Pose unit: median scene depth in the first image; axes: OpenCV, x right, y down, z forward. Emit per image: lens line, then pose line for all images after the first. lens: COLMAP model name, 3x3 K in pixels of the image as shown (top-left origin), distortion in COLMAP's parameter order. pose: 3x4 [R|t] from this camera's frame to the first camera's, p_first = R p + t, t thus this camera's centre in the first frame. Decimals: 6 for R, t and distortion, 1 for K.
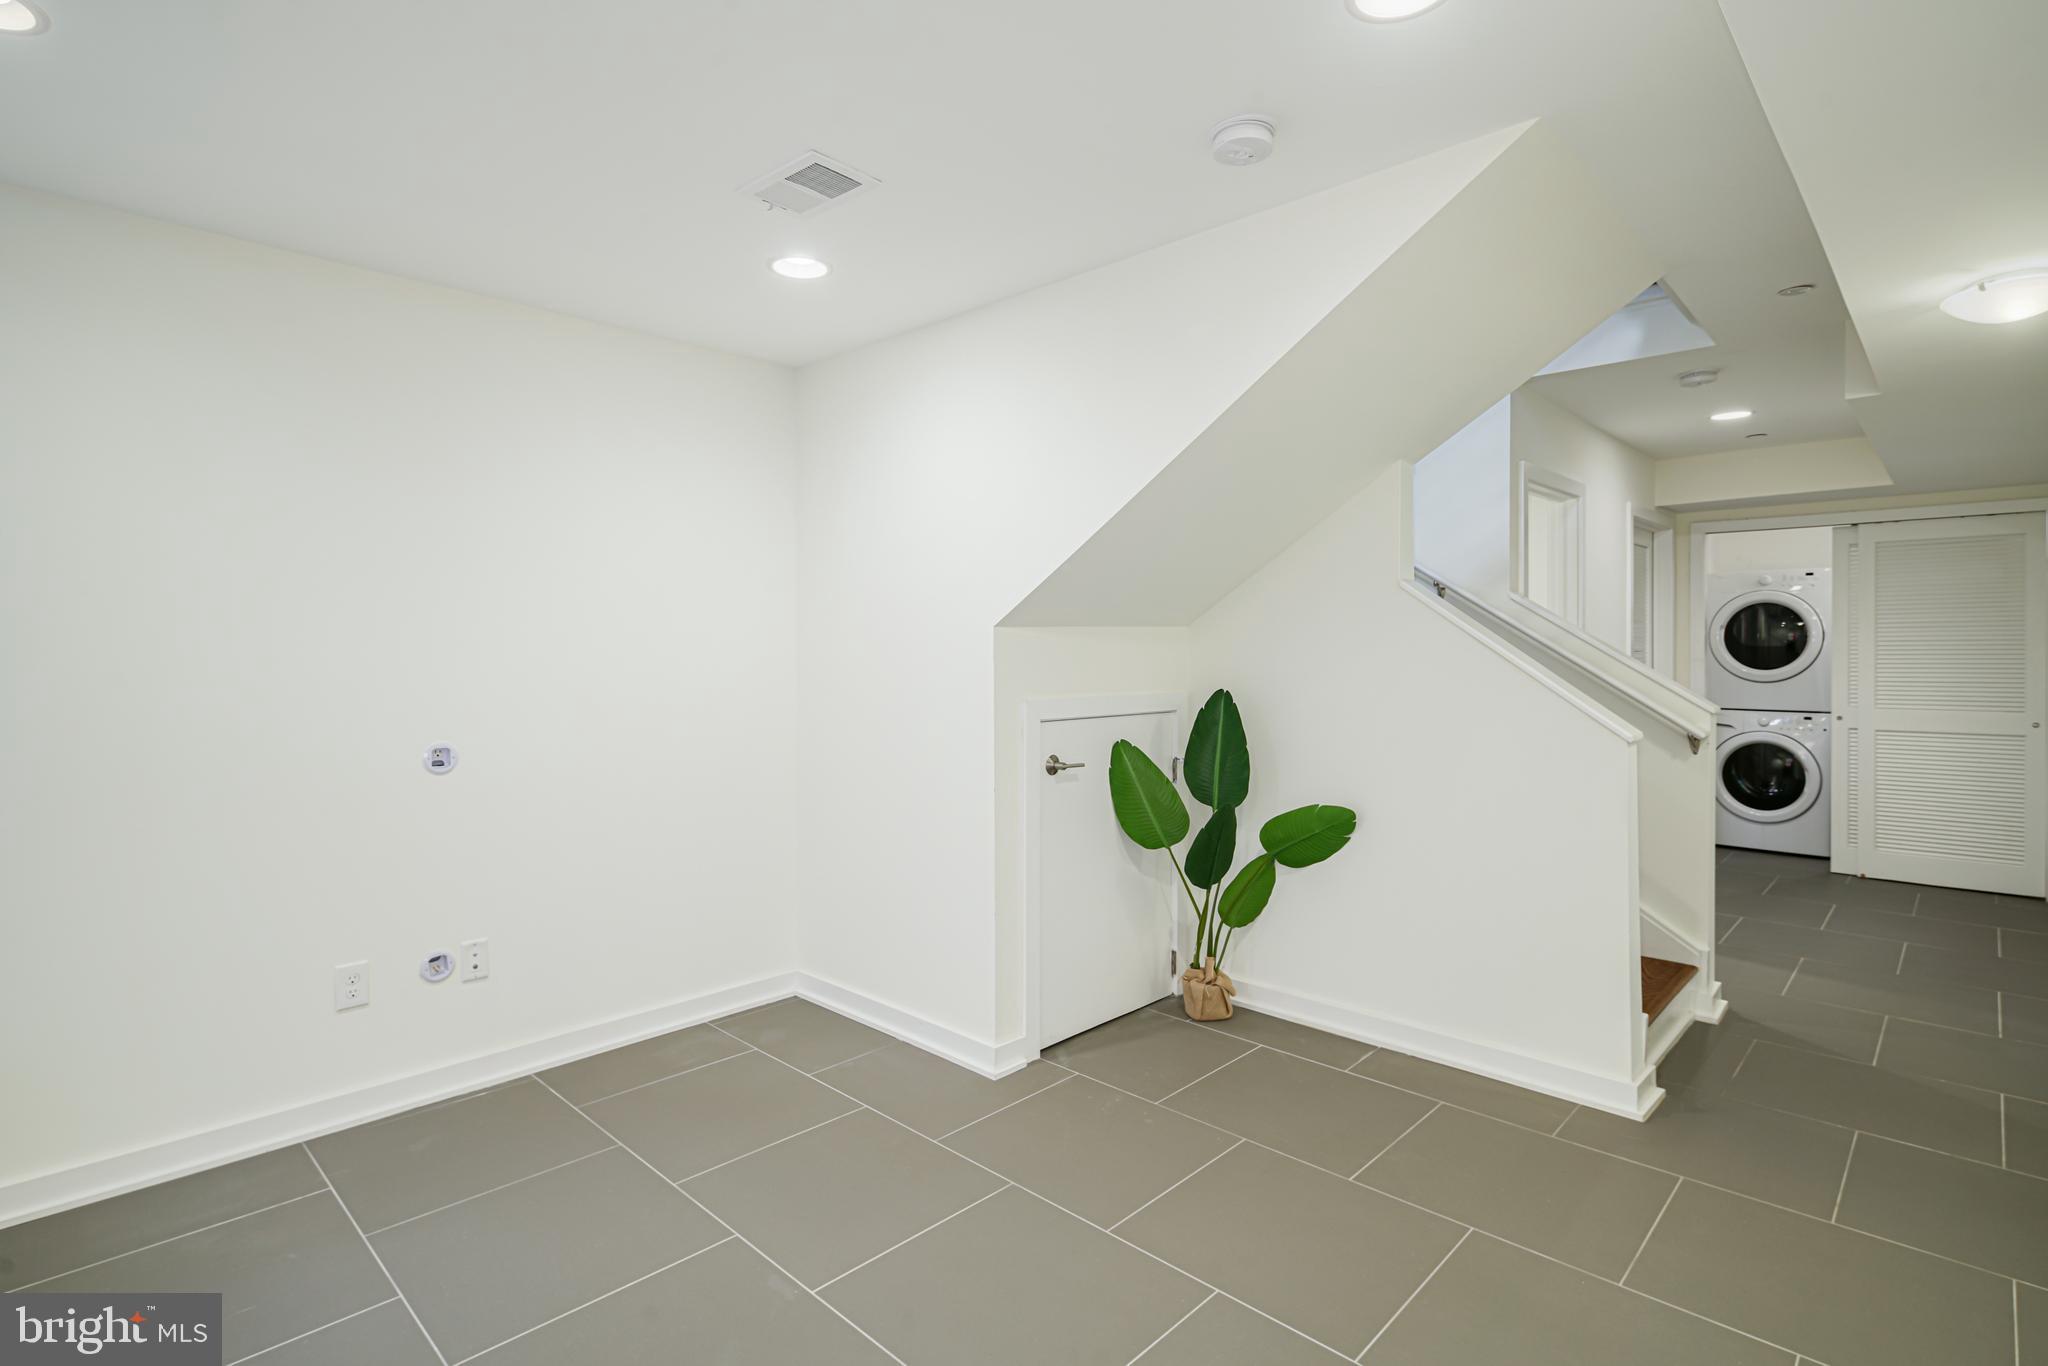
lens RADIAL K [[1006.4, 0, 1009.6], [0, 1006.4, 675.3], [0, 0, 1]] dist [0.009627, -0.000889]
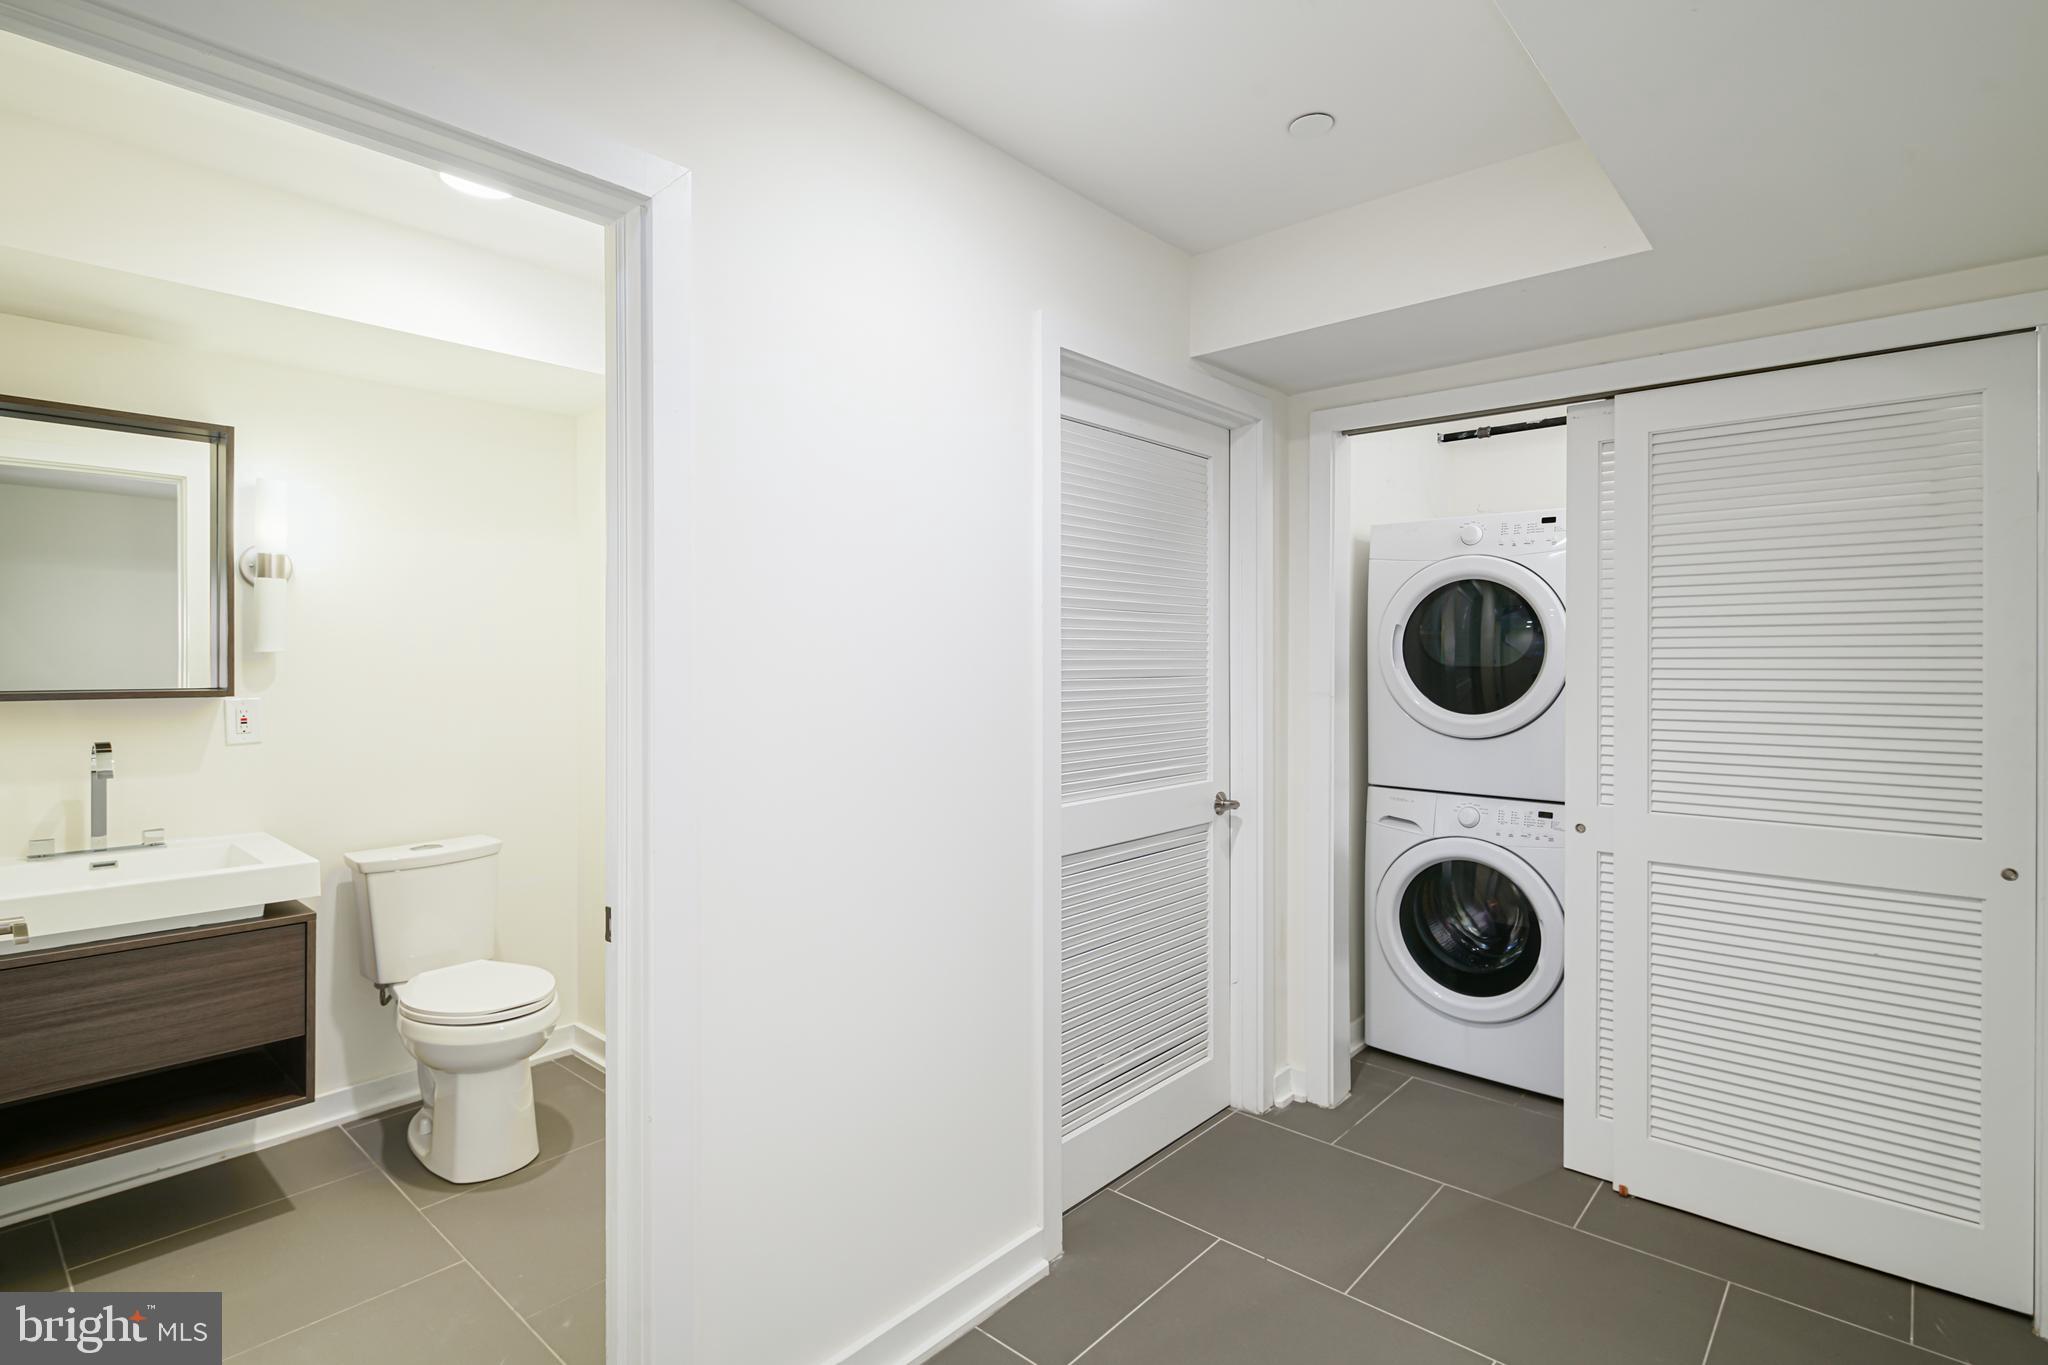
lens RADIAL K [[1006.4, 0, 1009.6], [0, 1006.4, 674.8], [0, 0, 1]] dist [0.009627, -0.000889]
pose [[0.998704, 0.001098, 0.050875, 0.491530], [-0.001102, 0.999999, 0.000059, -0.024265], [-0.050875, -0.000115, 0.998705, 0.511051]]
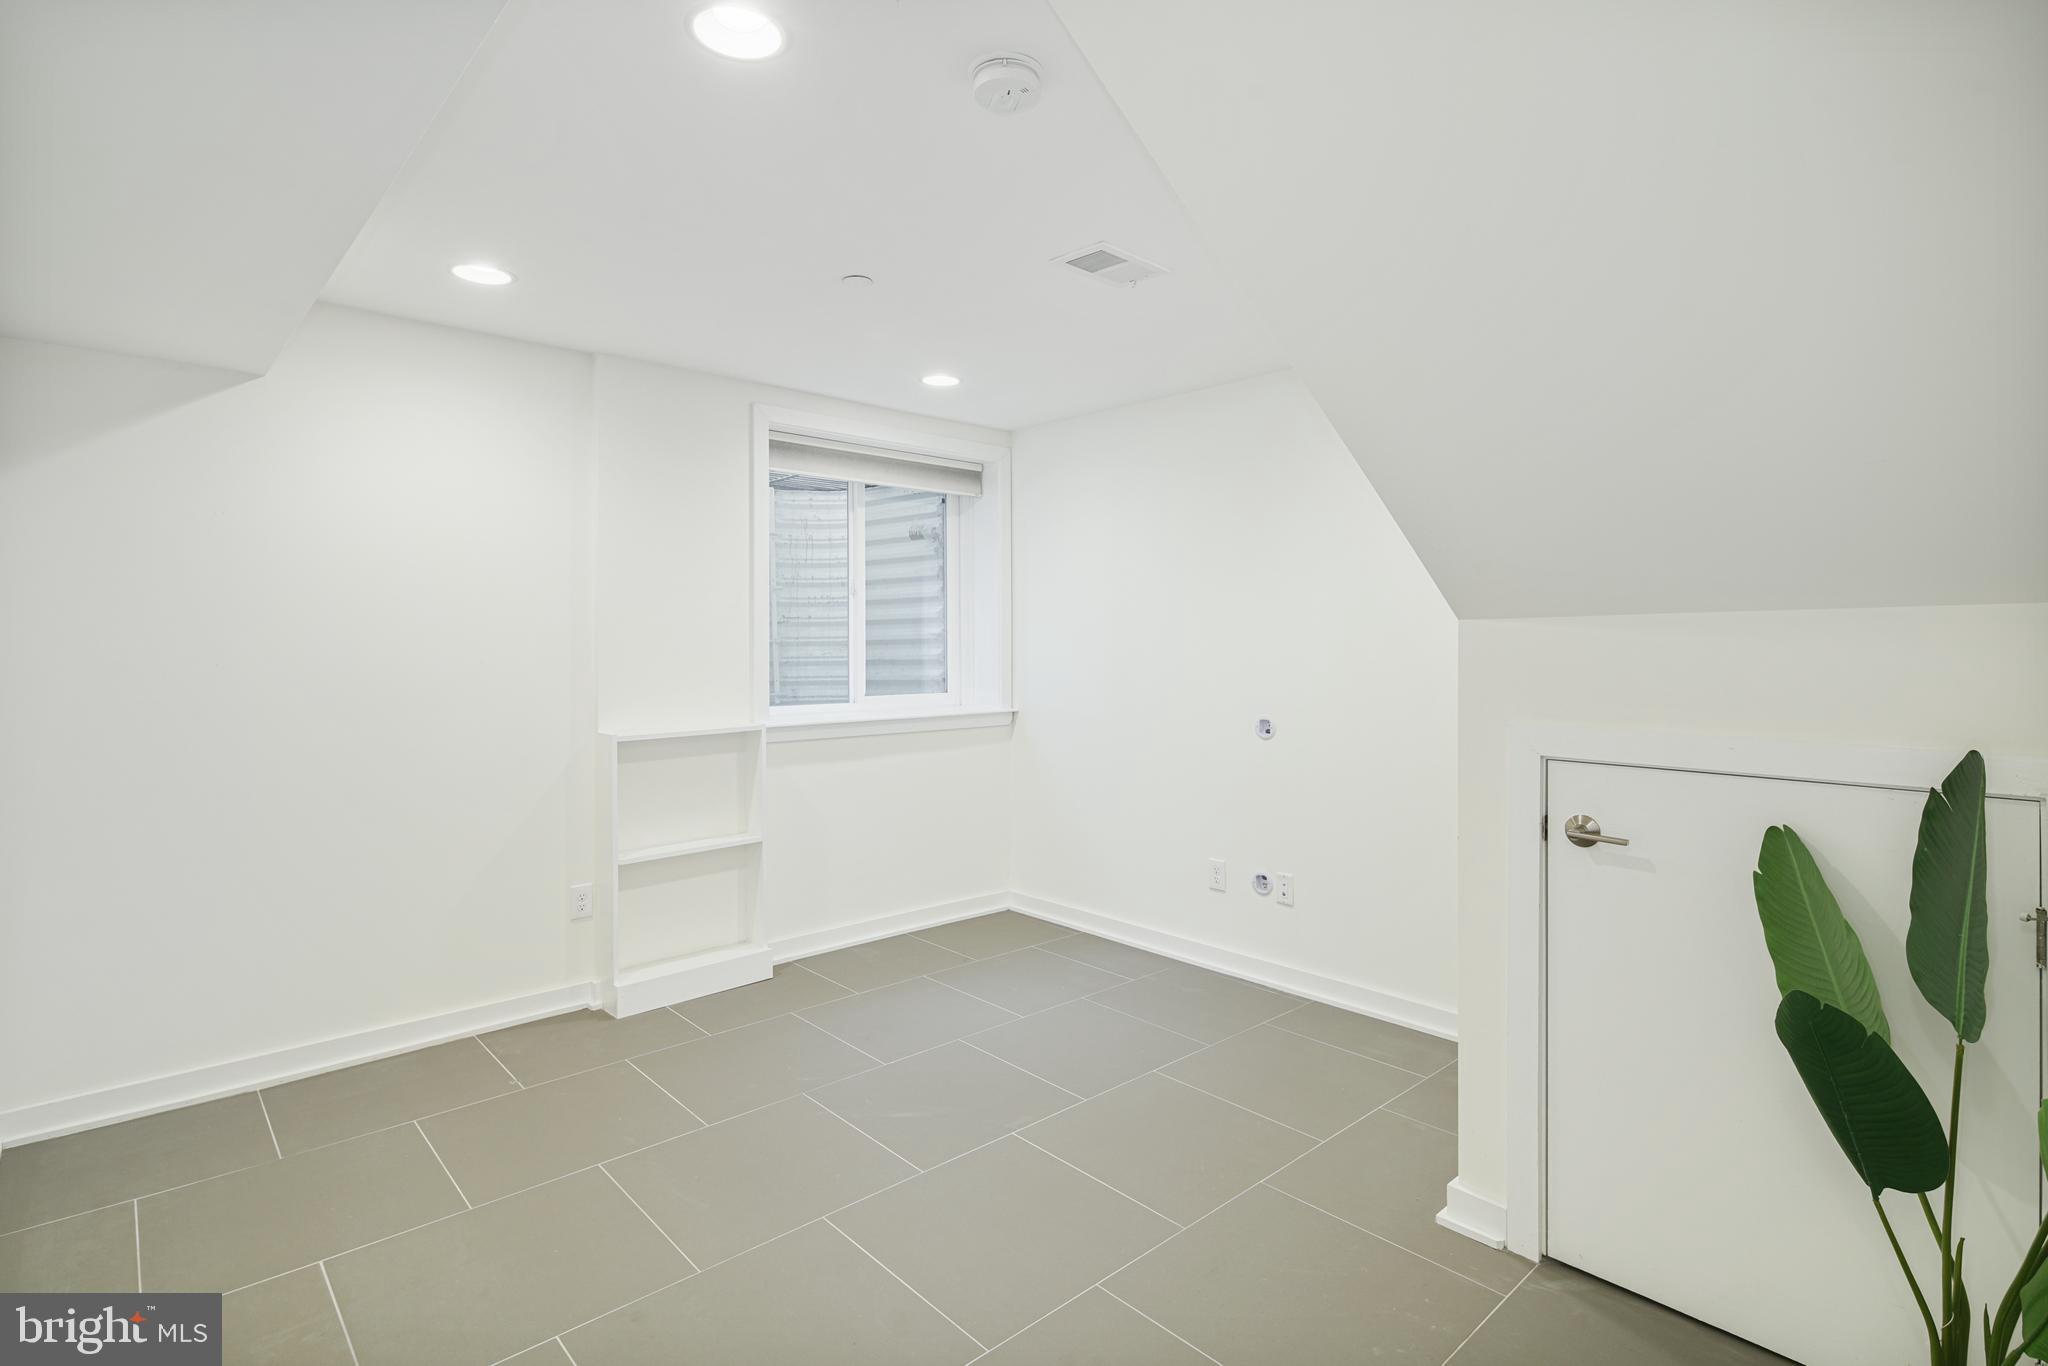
lens RADIAL K [[1006.4, 0, 1009.6], [0, 1006.4, 675.3], [0, 0, 1]] dist [0.009627, -0.000889]
pose [[-0.061843, 0.037192, -0.997393, 4.619476], [-0.019351, 0.999073, 0.038454, -0.174102], [0.997898, 0.021678, -0.061066, 4.511905]]
